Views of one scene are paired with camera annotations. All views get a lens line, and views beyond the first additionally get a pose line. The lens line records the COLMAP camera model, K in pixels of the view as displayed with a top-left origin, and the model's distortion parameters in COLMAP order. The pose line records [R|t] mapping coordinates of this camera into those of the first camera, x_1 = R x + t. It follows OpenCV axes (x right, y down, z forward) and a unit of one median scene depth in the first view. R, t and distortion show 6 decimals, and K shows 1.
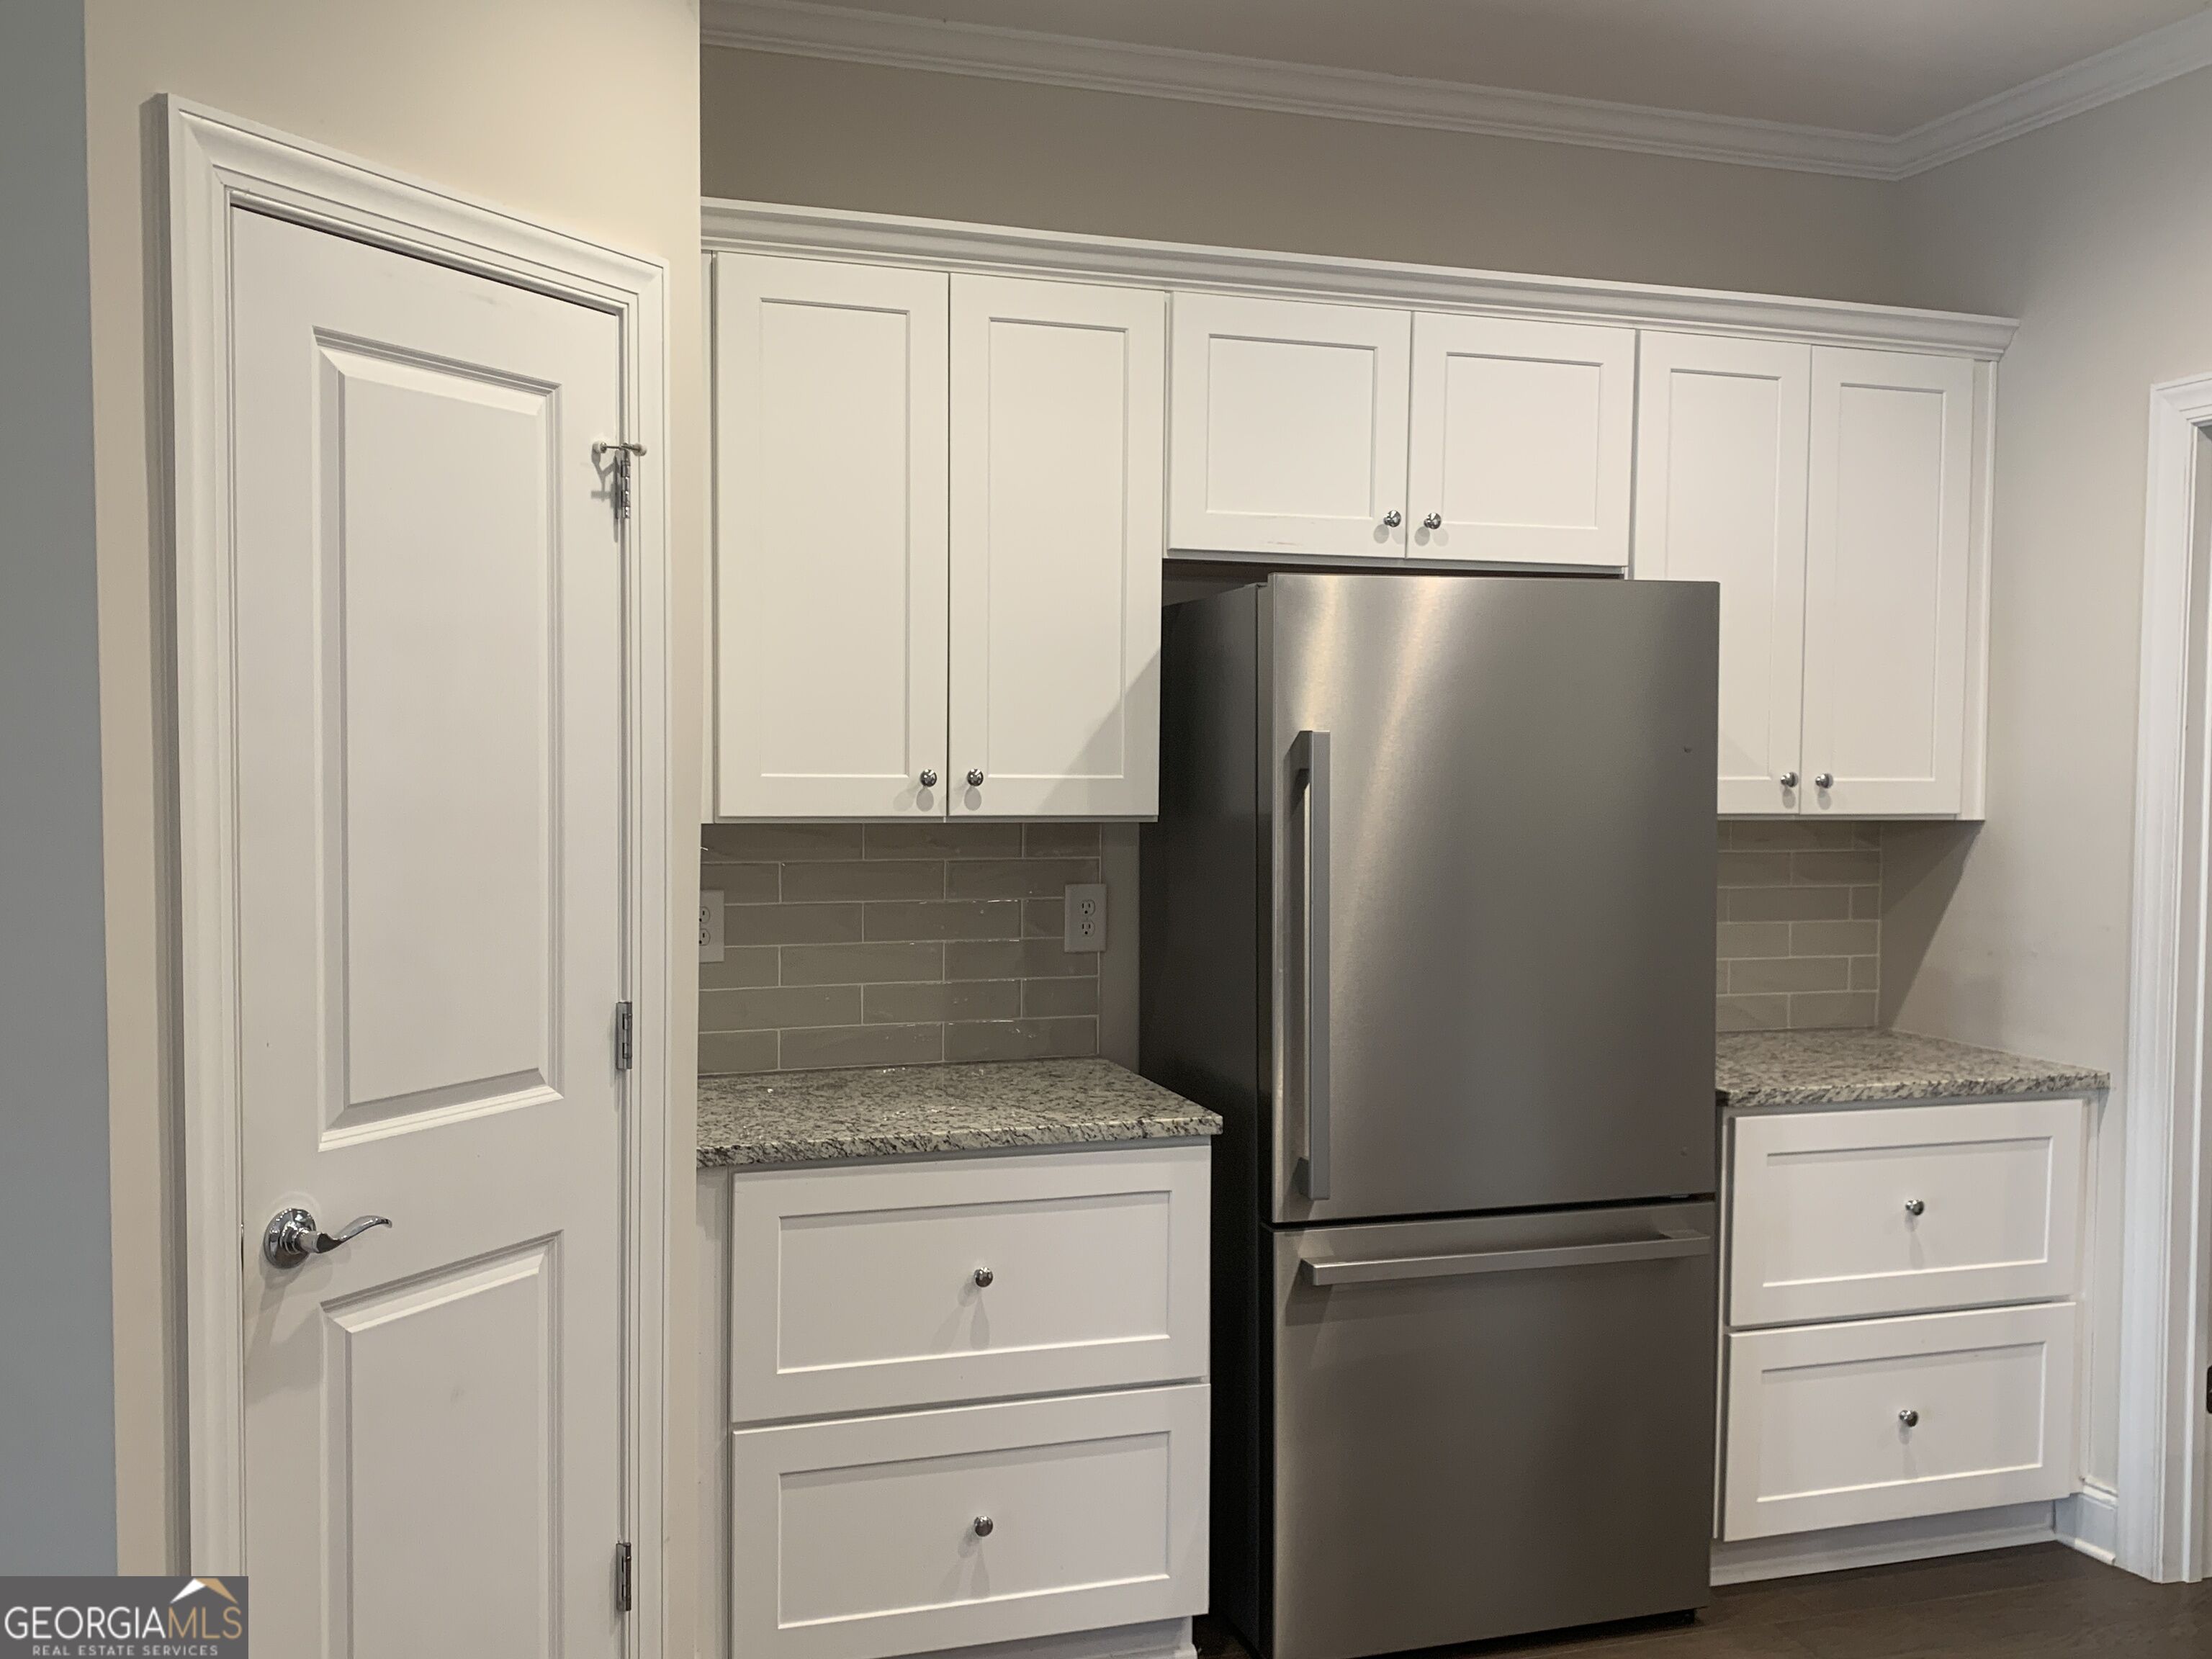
lens RADIAL K [[1996.0, 0, 1103.2], [0, 1996.0, 820.1], [0, 0, 1]] dist [0.088395, -0.118638]
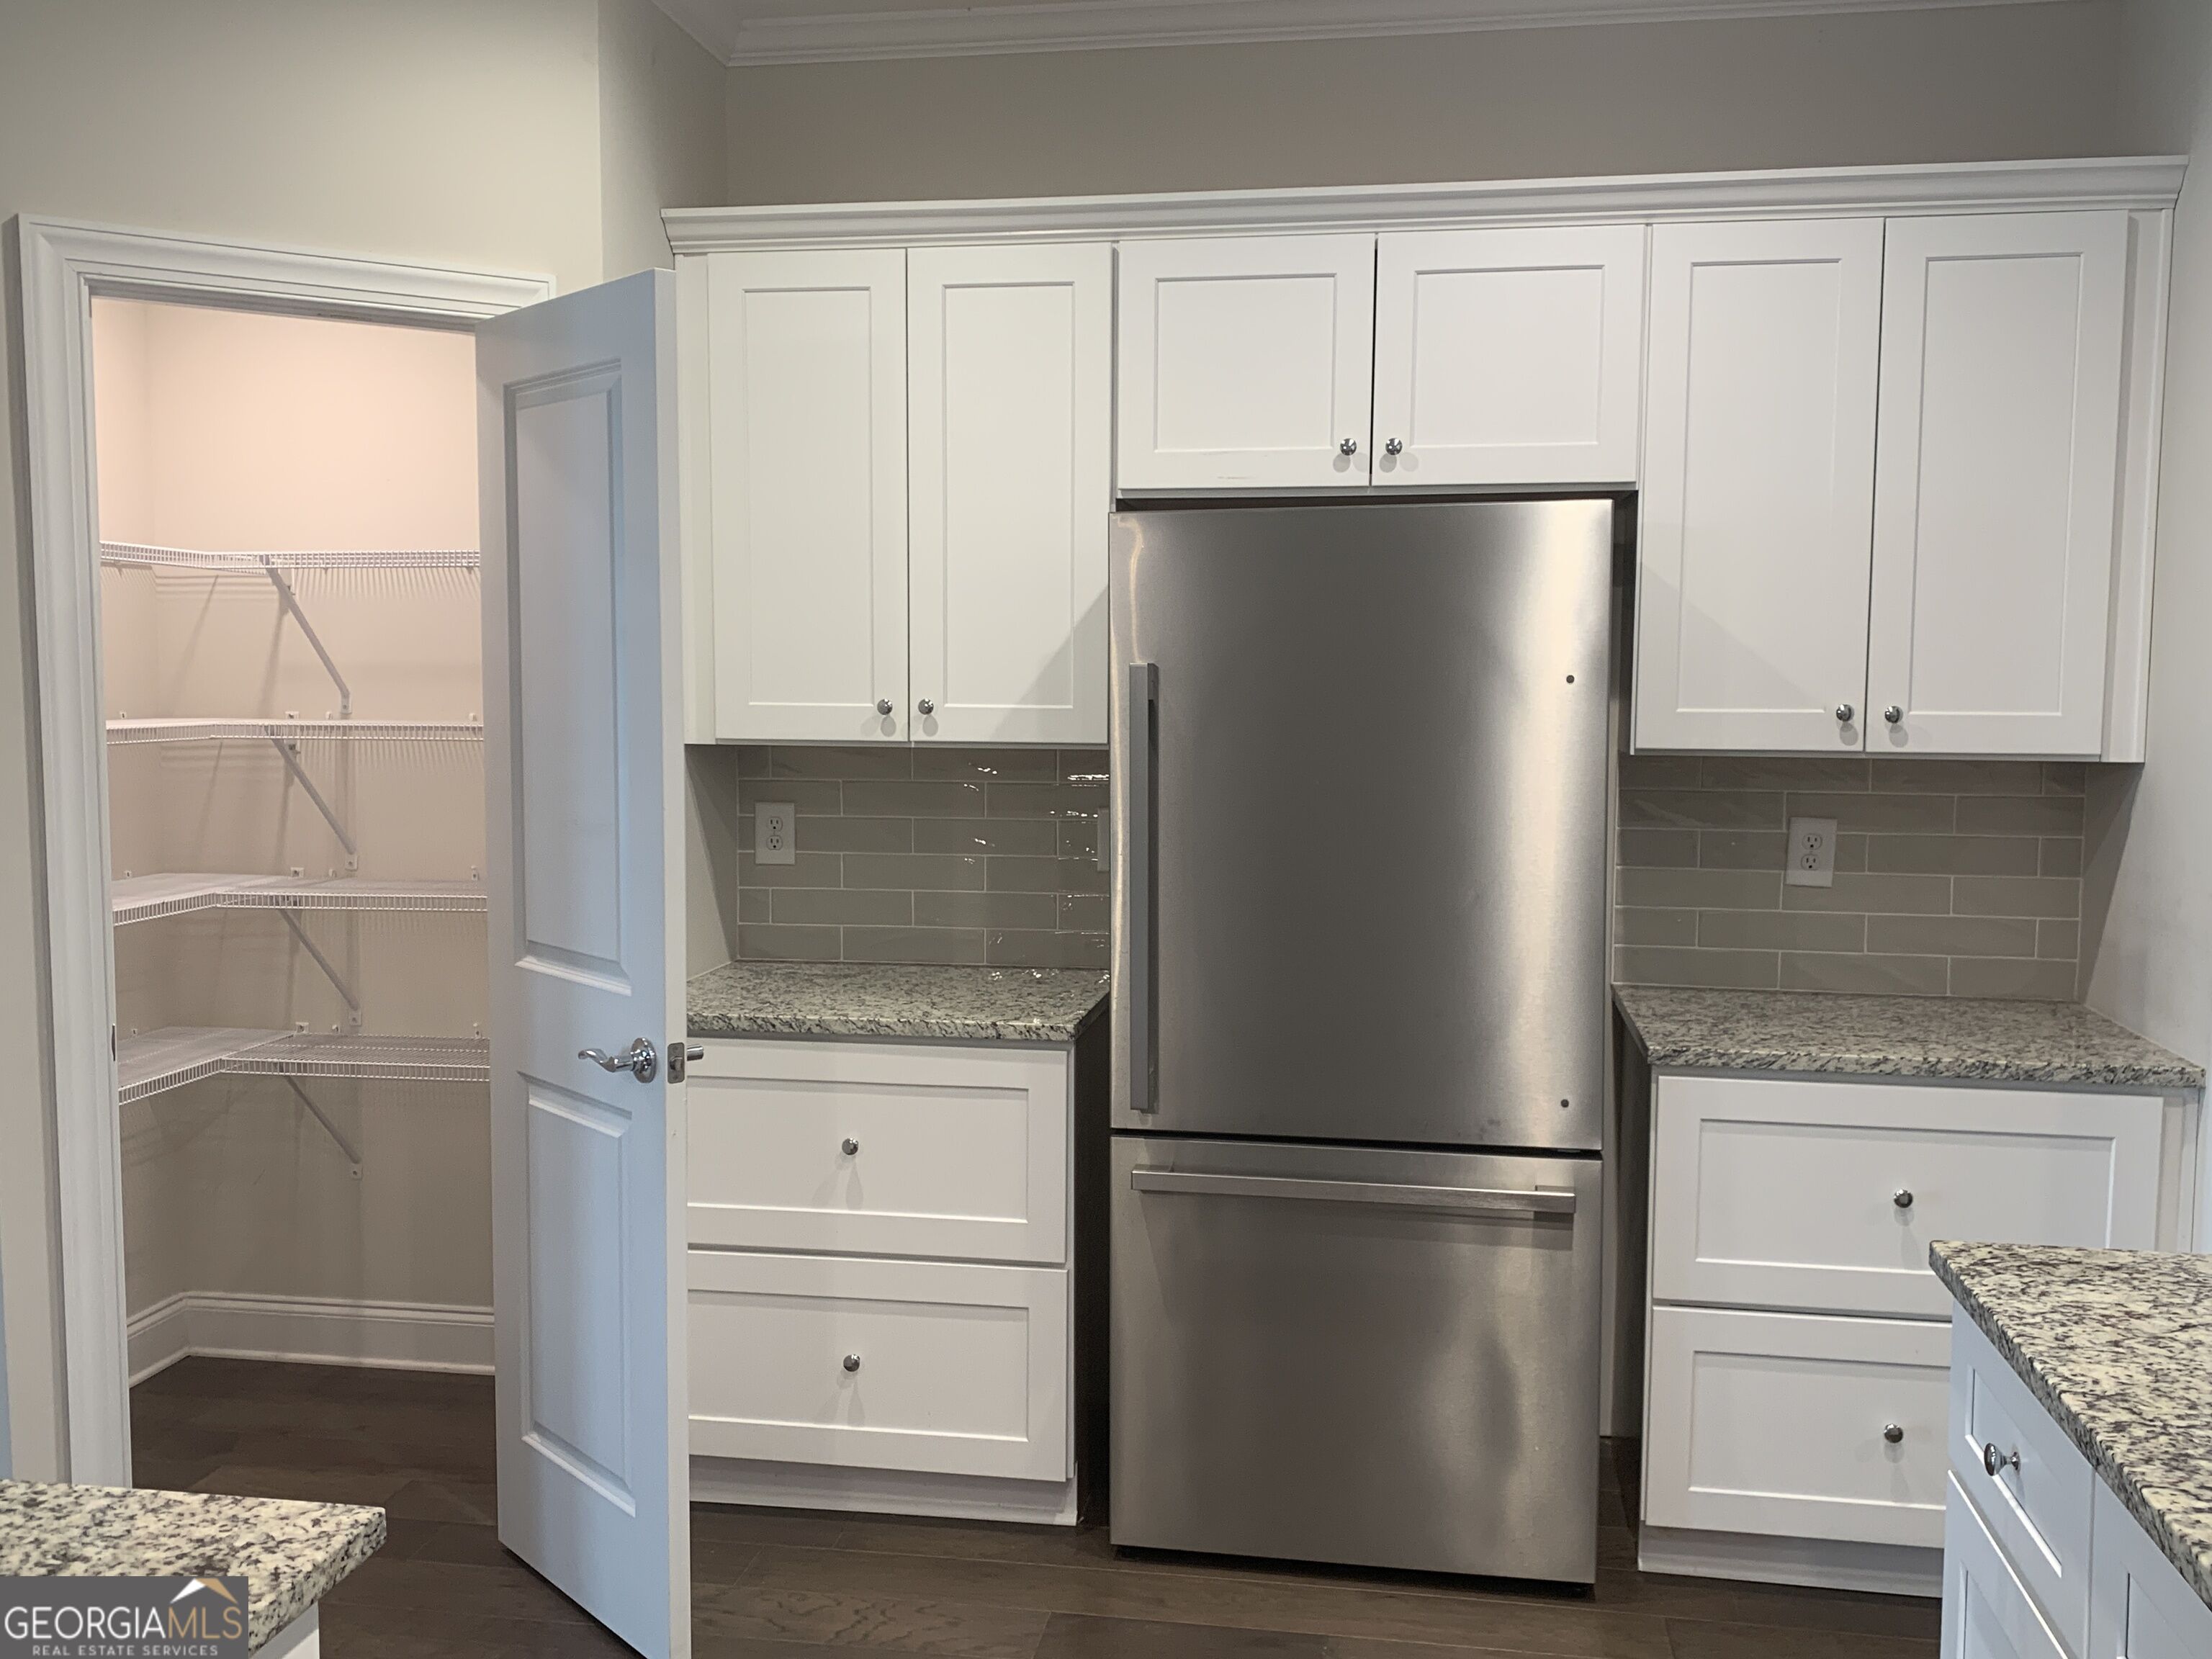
lens RADIAL K [[1996.0, 0, 1101.2], [0, 1996.0, 816.5], [0, 0, 1]] dist [0.088395, -0.118638]
pose [[0.882182, 0.031150, -0.469877, 0.520816], [-0.014655, 0.999143, 0.038722, -0.004381], [0.470680, -0.027274, 0.881882, 0.062770]]
